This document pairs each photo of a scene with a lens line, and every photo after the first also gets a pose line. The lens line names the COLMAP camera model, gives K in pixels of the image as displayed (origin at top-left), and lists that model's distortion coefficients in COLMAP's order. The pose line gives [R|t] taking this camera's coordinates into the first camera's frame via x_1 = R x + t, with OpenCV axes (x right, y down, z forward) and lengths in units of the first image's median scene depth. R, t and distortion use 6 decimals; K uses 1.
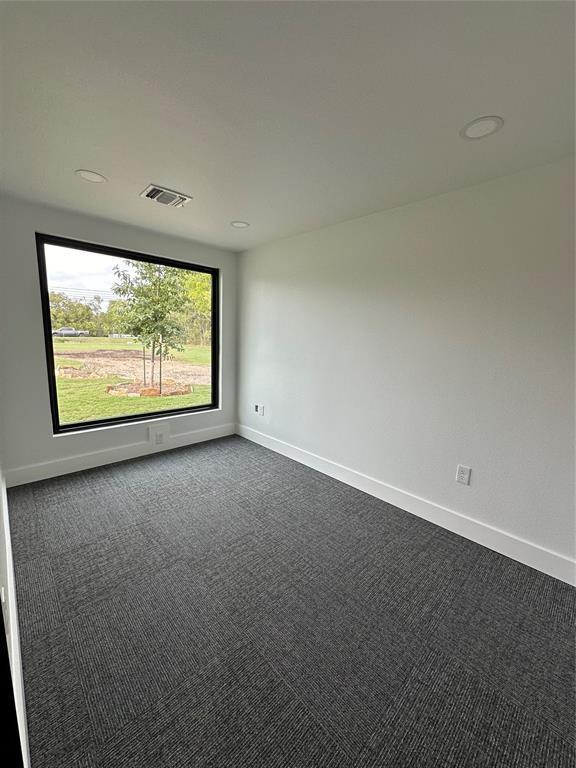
lens RADIAL K [[305.6, 0, 288.0], [0, 305.6, 384.0], [0, 0, 1]] dist [-0.005561, 0.000469]
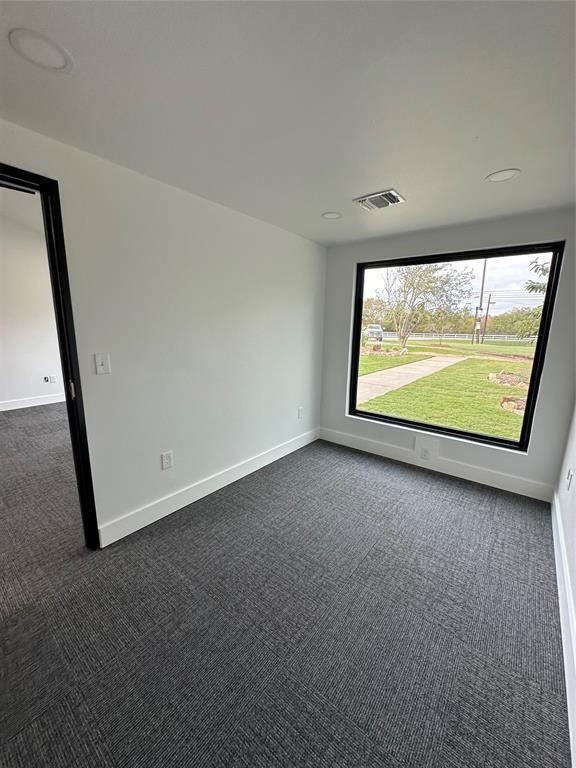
lens RADIAL K [[305.6, 0, 288.0], [0, 305.6, 384.0], [0, 0, 1]] dist [-0.005561, 0.000469]
pose [[0.139945, 0.155630, -0.977852, 0.451622], [-0.172641, 0.976279, 0.130672, -0.087685], [0.974993, 0.150530, 0.163494, 0.482308]]
